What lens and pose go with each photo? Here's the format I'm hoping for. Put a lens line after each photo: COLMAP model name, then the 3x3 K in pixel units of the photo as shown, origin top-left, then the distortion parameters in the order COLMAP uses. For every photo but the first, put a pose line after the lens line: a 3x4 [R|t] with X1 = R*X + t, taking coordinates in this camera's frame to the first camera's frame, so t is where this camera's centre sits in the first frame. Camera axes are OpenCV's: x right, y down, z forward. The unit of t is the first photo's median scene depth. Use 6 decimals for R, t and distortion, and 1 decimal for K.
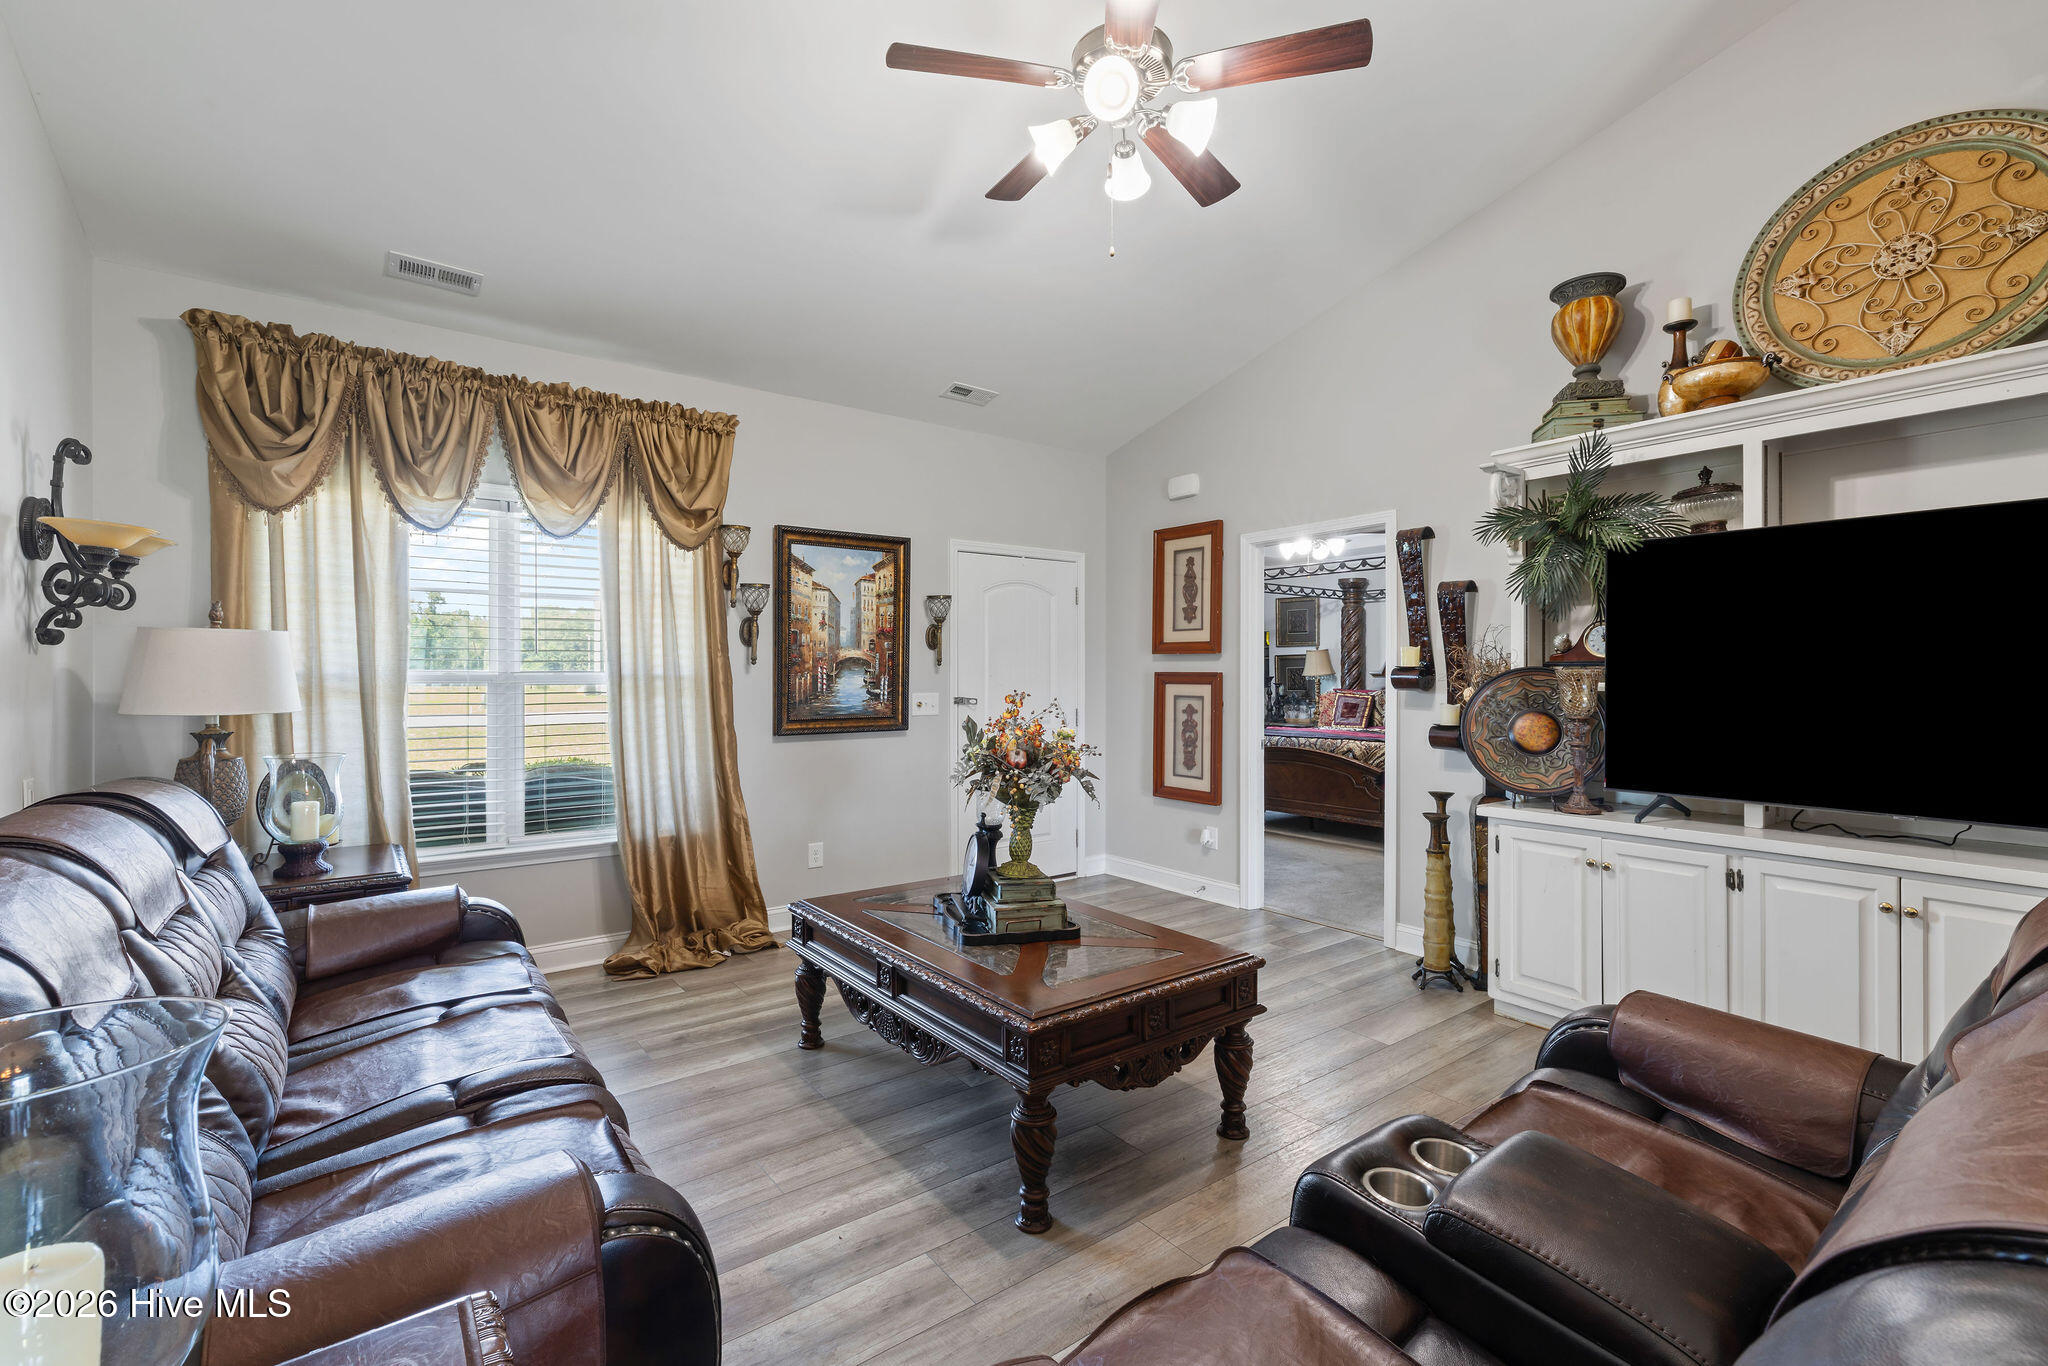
lens RADIAL K [[883.0, 0, 1025.7], [0, 883.0, 677.9], [0, 0, 1]] dist [-0.000620, -0.000080]
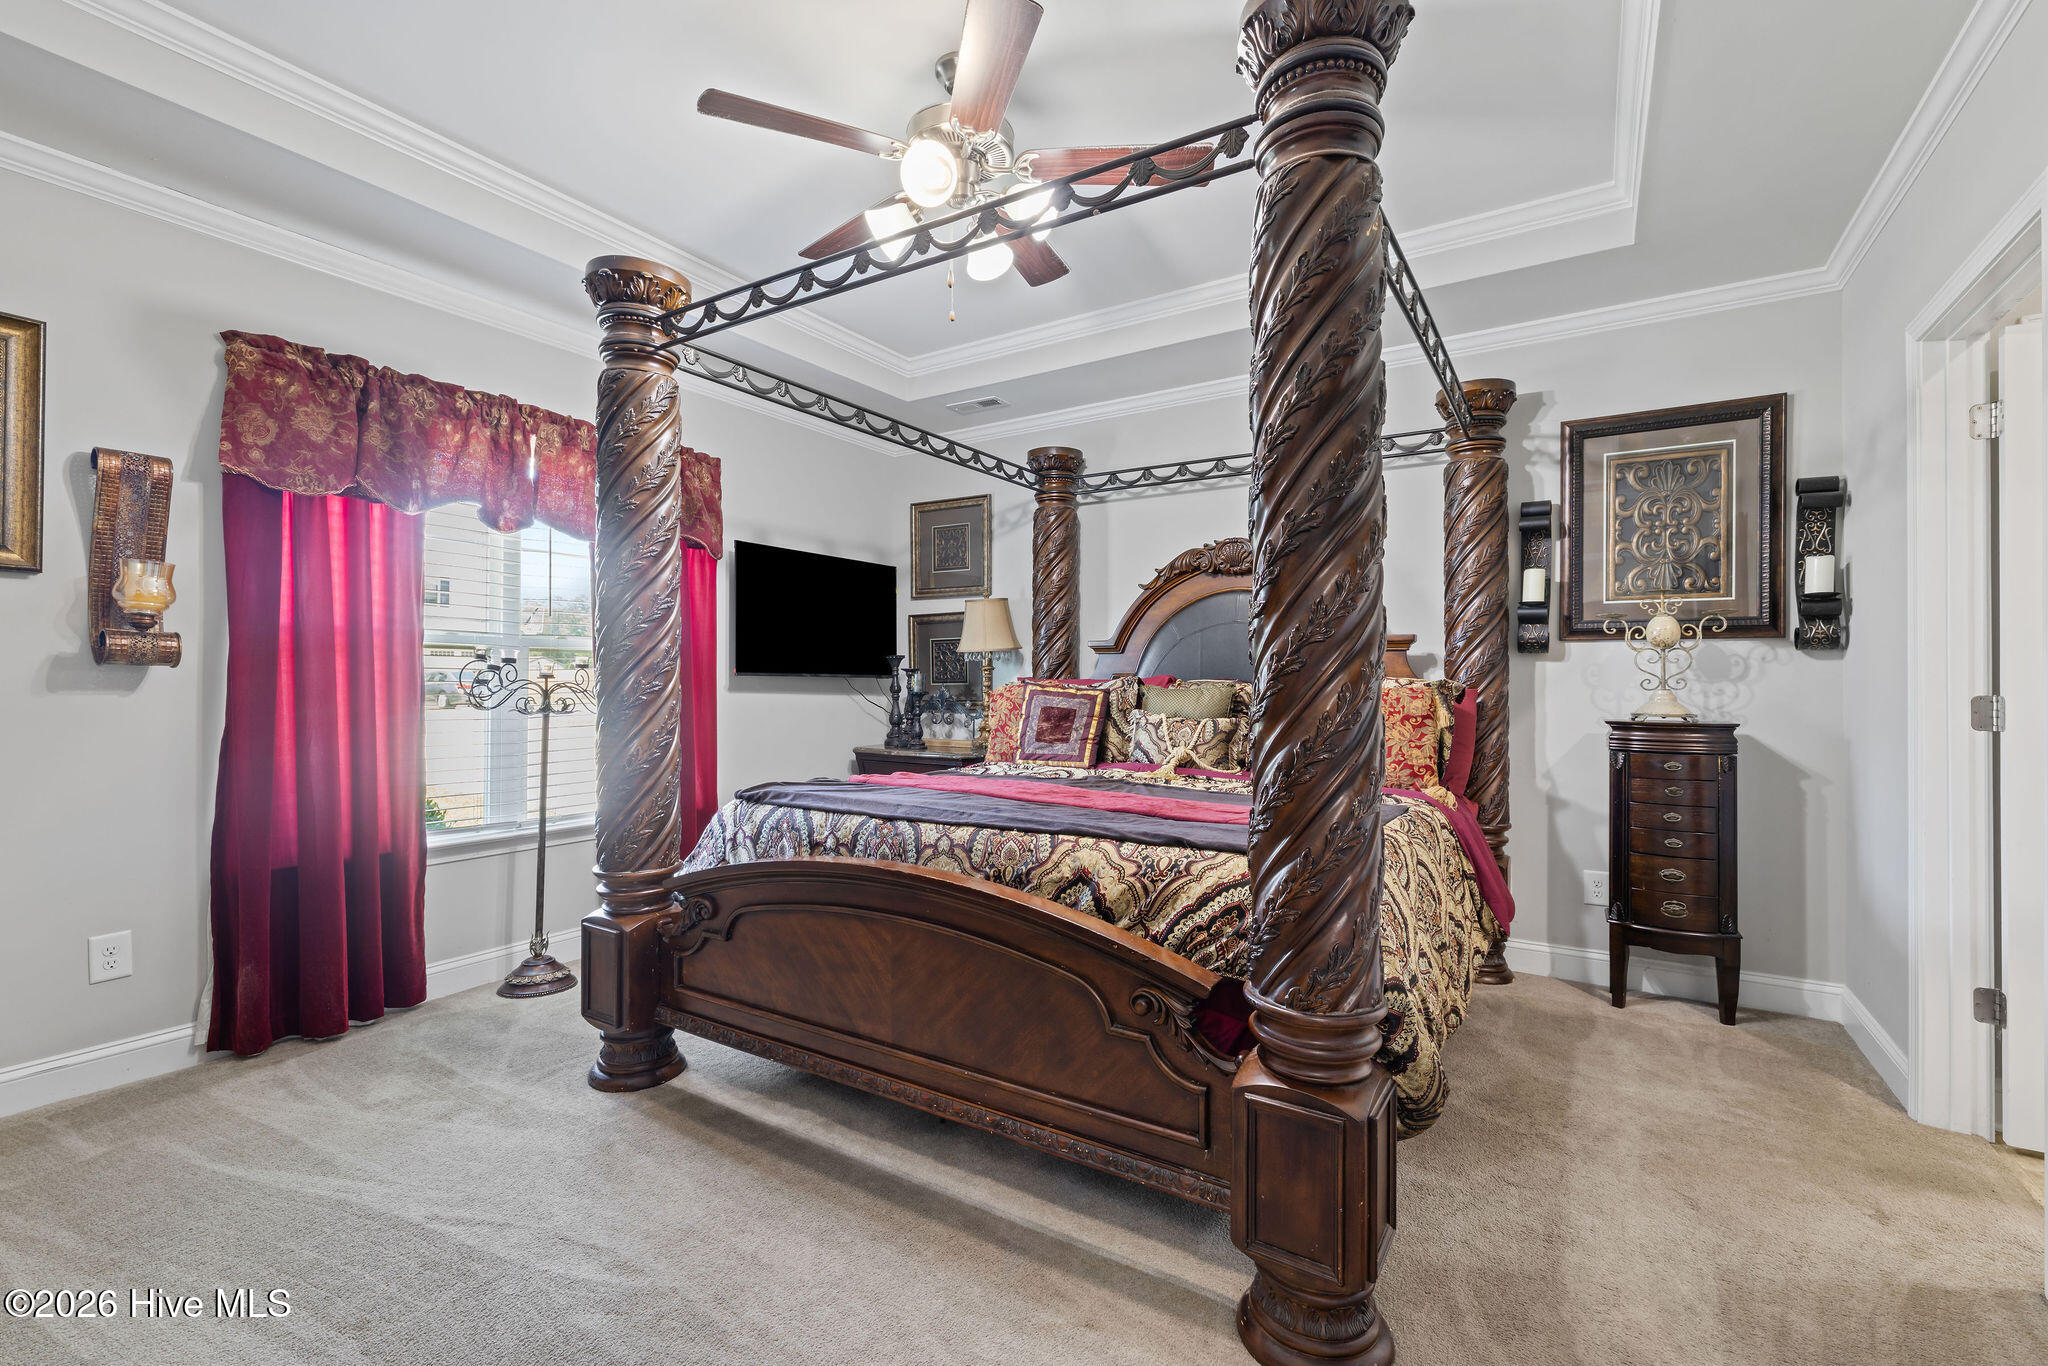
lens RADIAL K [[883.0, 0, 1025.7], [0, 883.0, 677.9], [0, 0, 1]] dist [-0.000620, -0.000080]
pose [[0.938645, 0.000314, 0.344886, 0.187039], [0.001367, 0.999988, -0.004631, 0.014362], [-0.344883, 0.004818, 0.938633, 0.548321]]
